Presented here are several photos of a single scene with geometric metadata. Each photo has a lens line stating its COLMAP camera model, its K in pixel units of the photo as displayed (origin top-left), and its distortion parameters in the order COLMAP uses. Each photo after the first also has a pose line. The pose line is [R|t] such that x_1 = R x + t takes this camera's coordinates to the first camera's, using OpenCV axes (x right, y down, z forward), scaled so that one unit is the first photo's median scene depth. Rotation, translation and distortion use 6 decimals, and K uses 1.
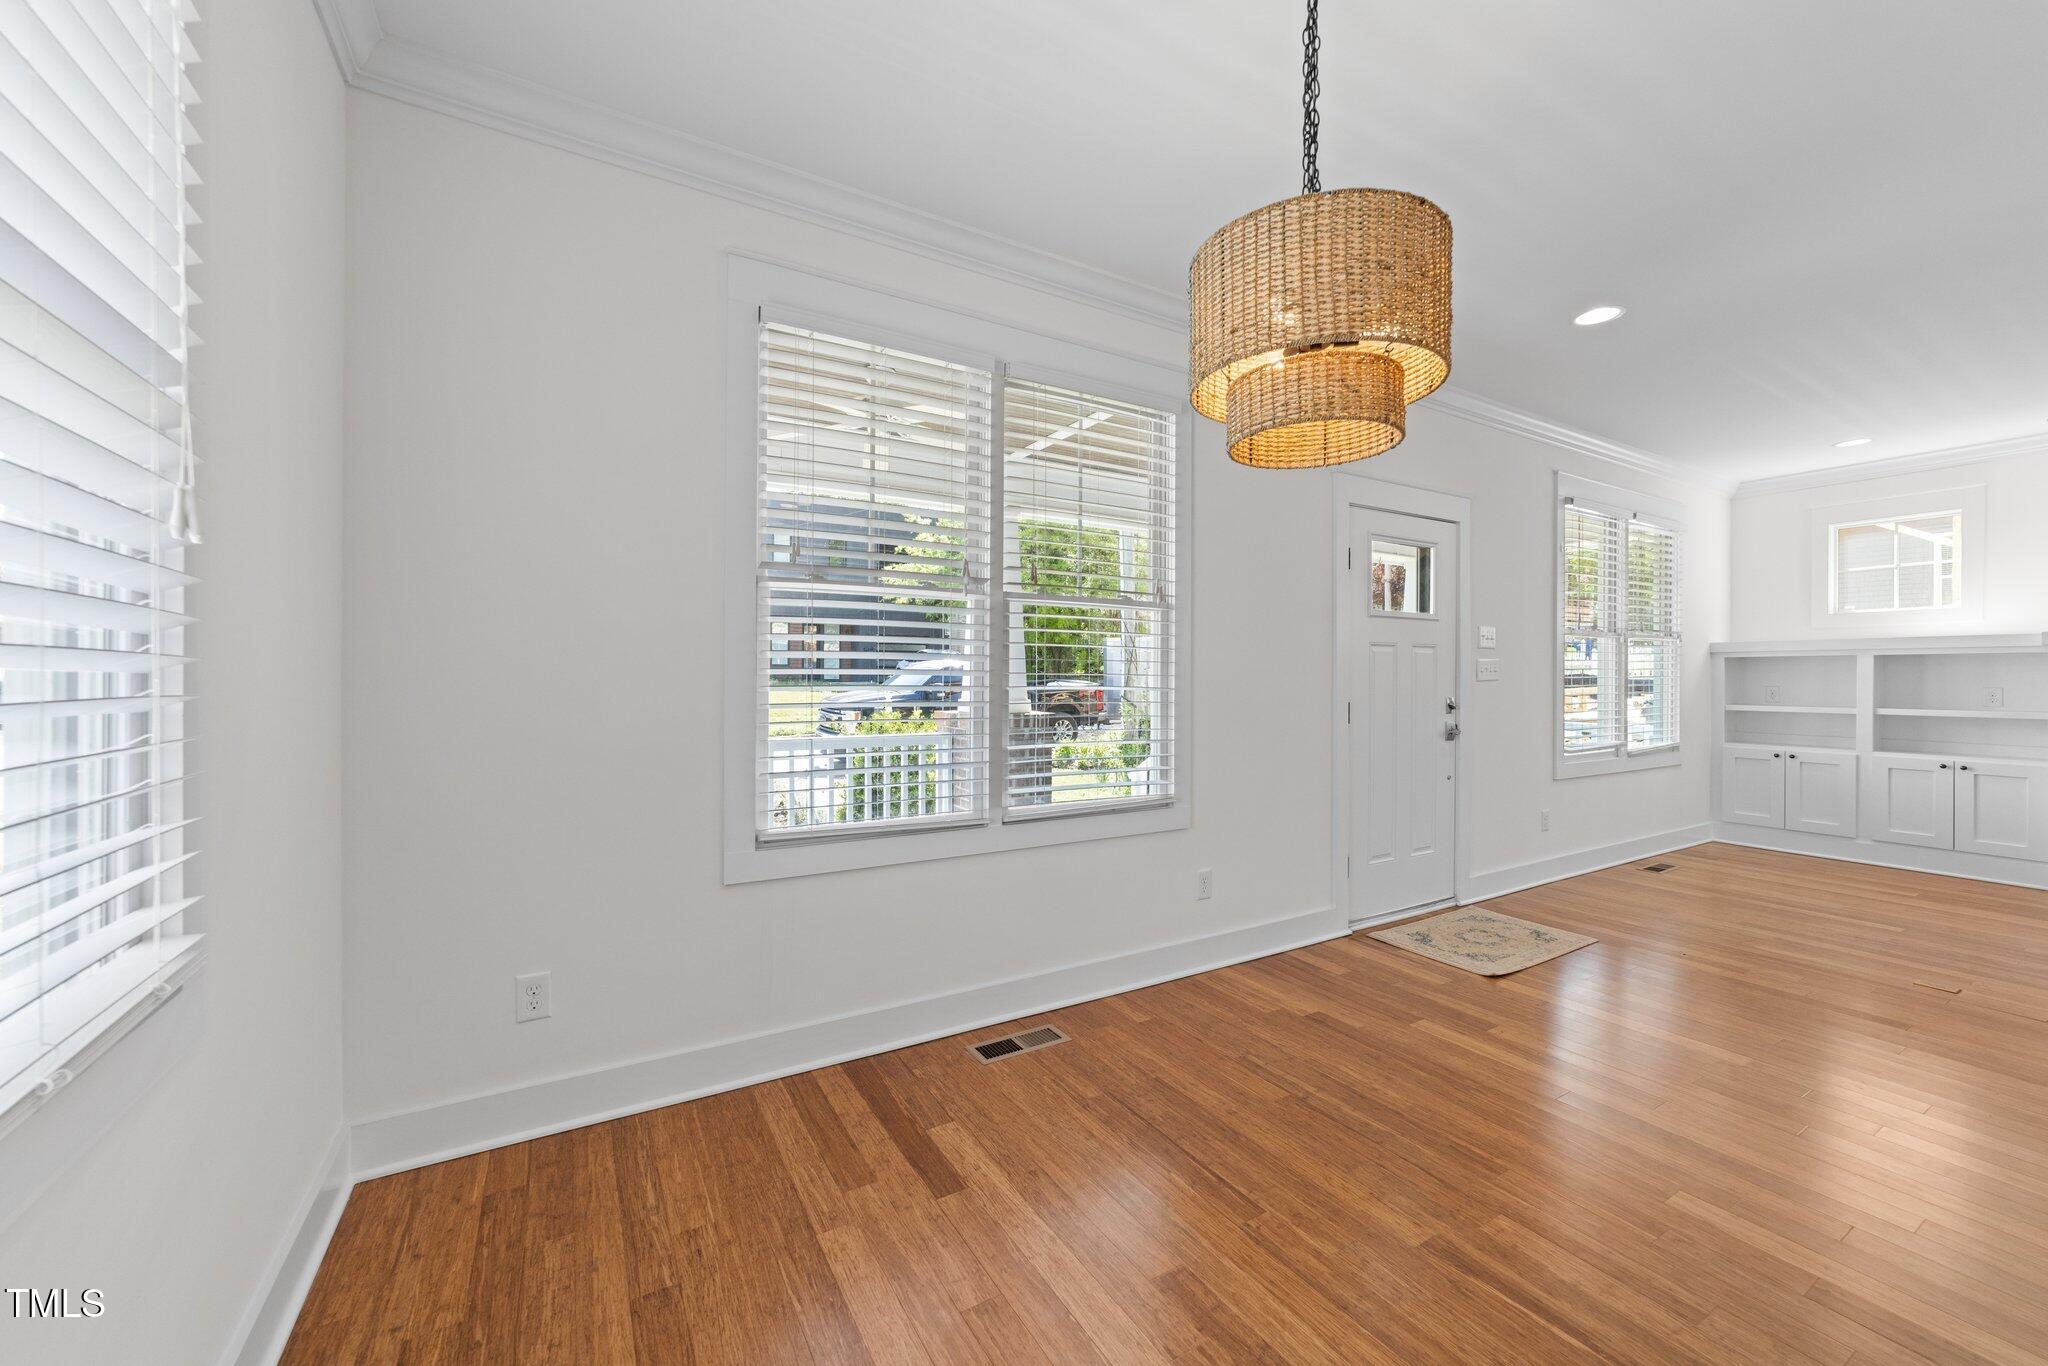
lens RADIAL K [[786.3, 0, 1021.9], [0, 786.3, 680.8], [0, 0, 1]] dist [-0.002477, 0.002065]
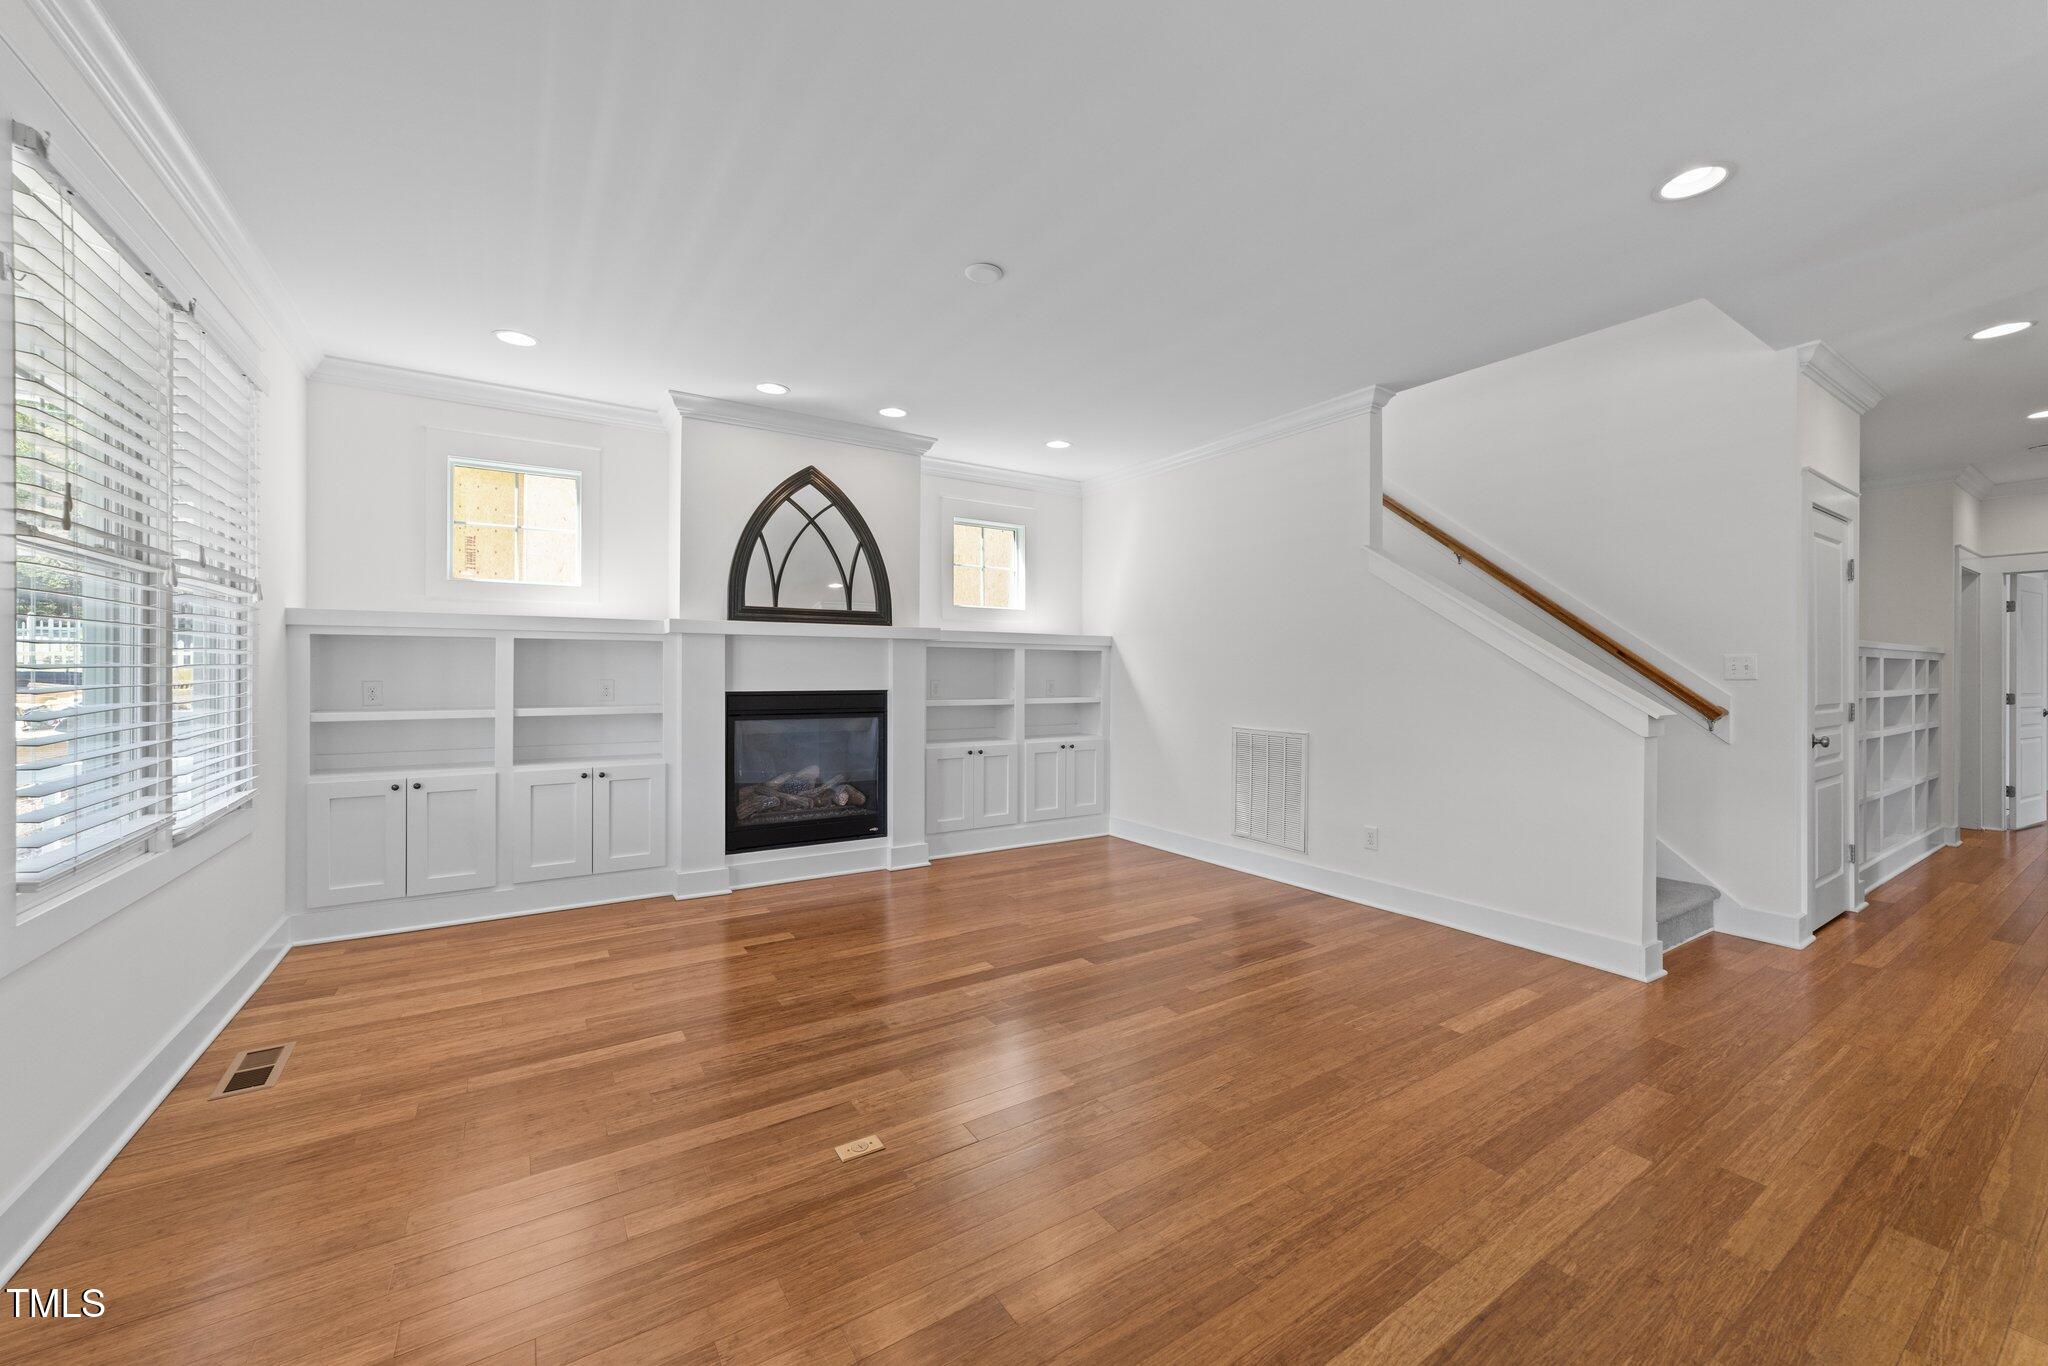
lens RADIAL K [[786.3, 0, 1026.6], [0, 786.3, 672.9], [0, 0, 1]] dist [-0.002477, 0.002065]
pose [[-0.021765, -0.007537, 0.999735, 0.419522], [0.000318, 0.999971, 0.007545, -0.005840], [-0.999763, 0.000483, -0.021762, 0.686056]]
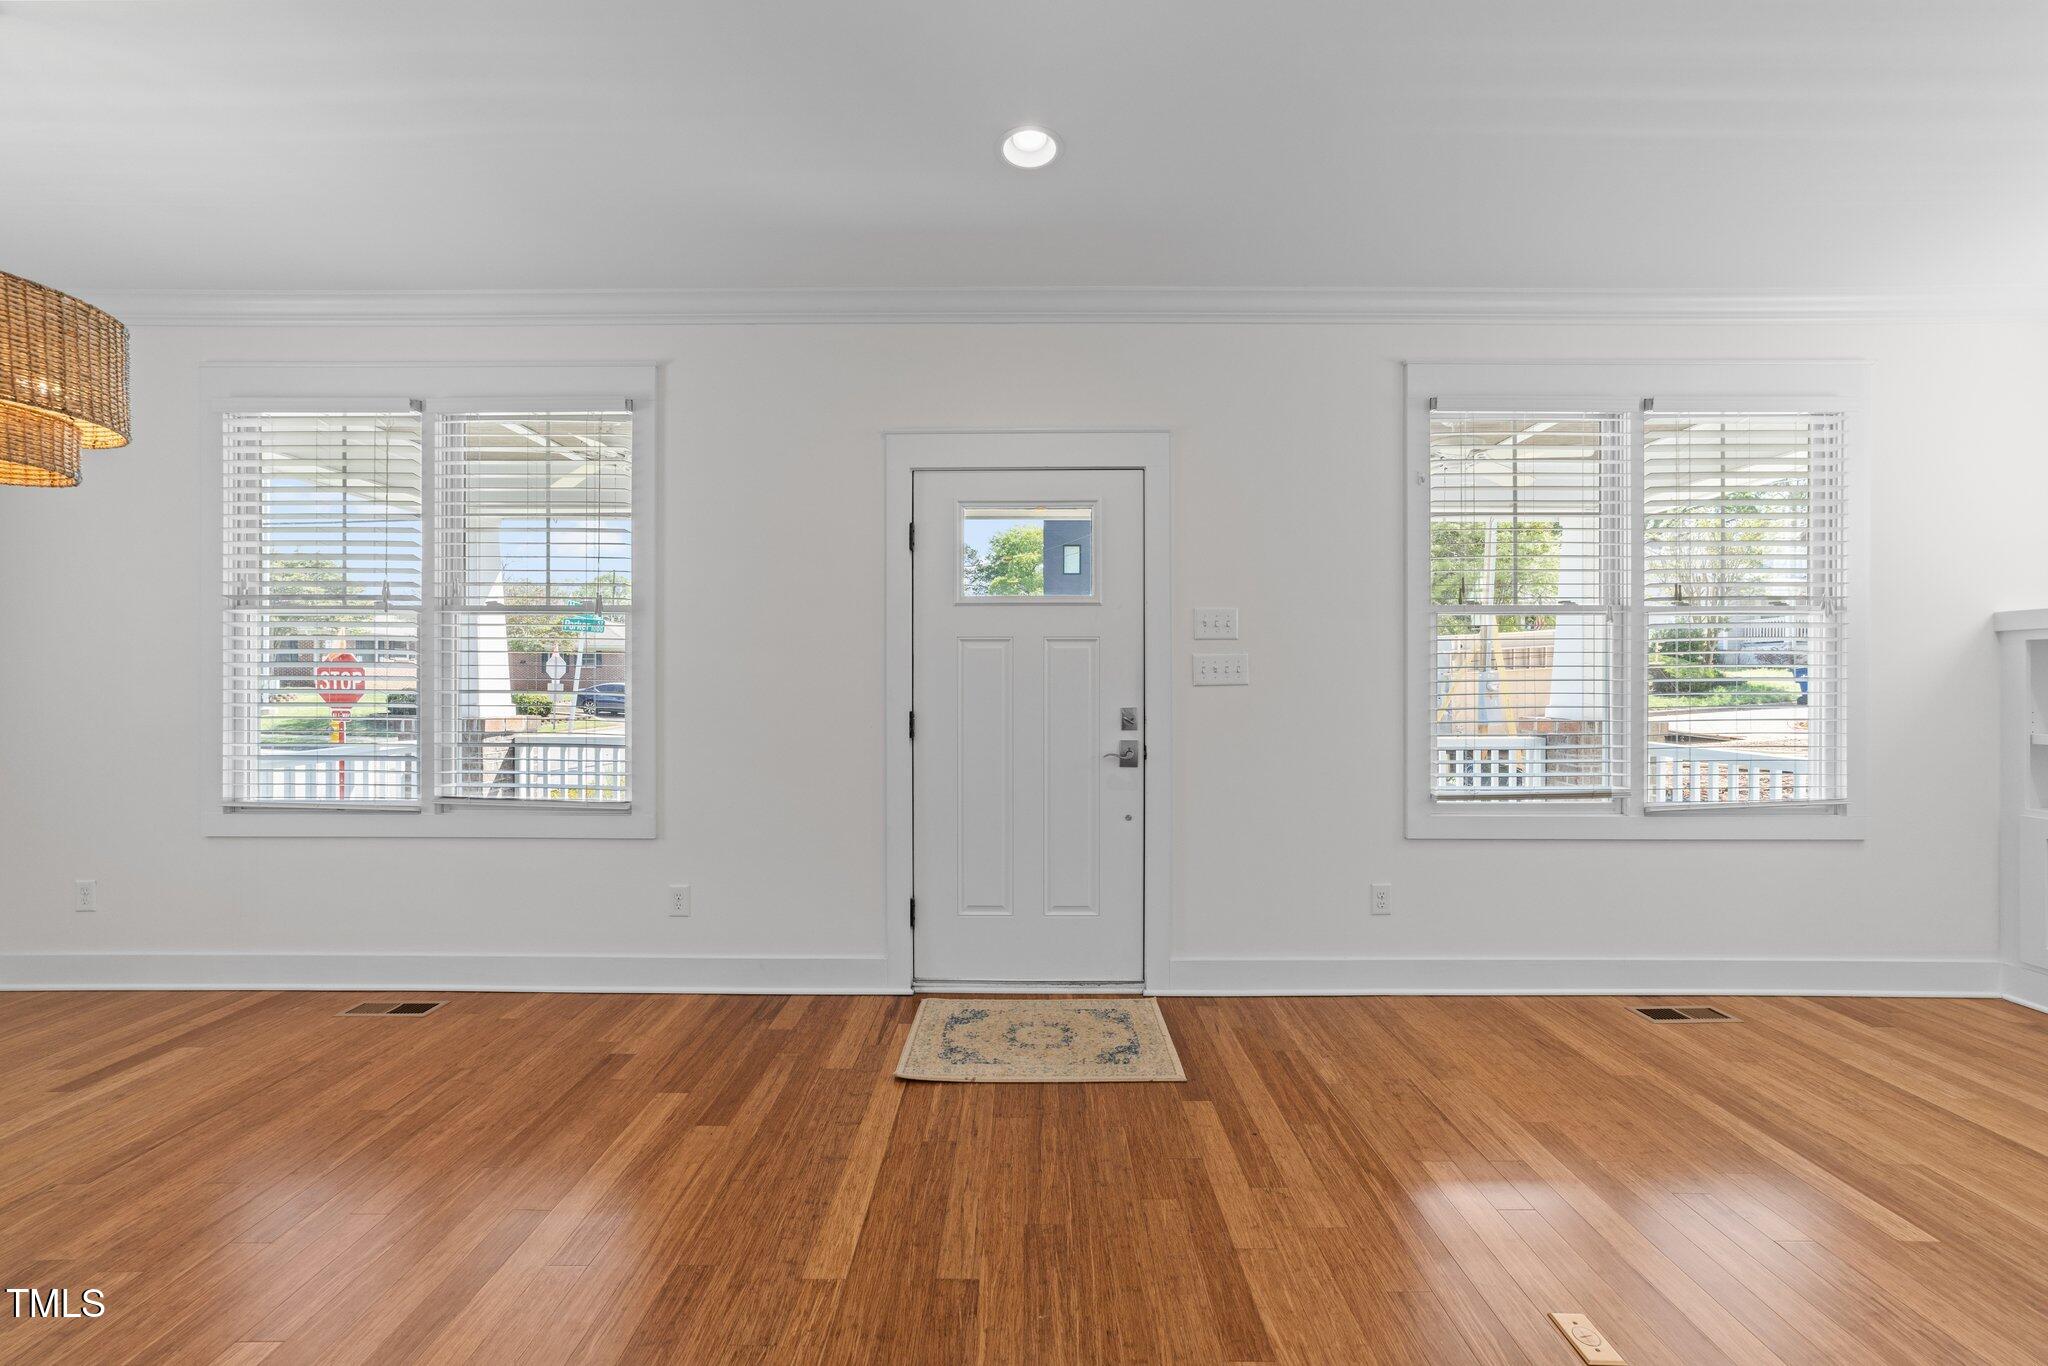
lens RADIAL K [[786.3, 0, 1023.1], [0, 786.3, 678.1], [0, 0, 1]] dist [-0.002477, 0.002065]
pose [[0.852736, -0.003888, -0.522327, 0.886066], [0.000221, 0.999975, -0.007081, -0.001865], [0.522342, 0.005923, 0.852716, 0.336531]]
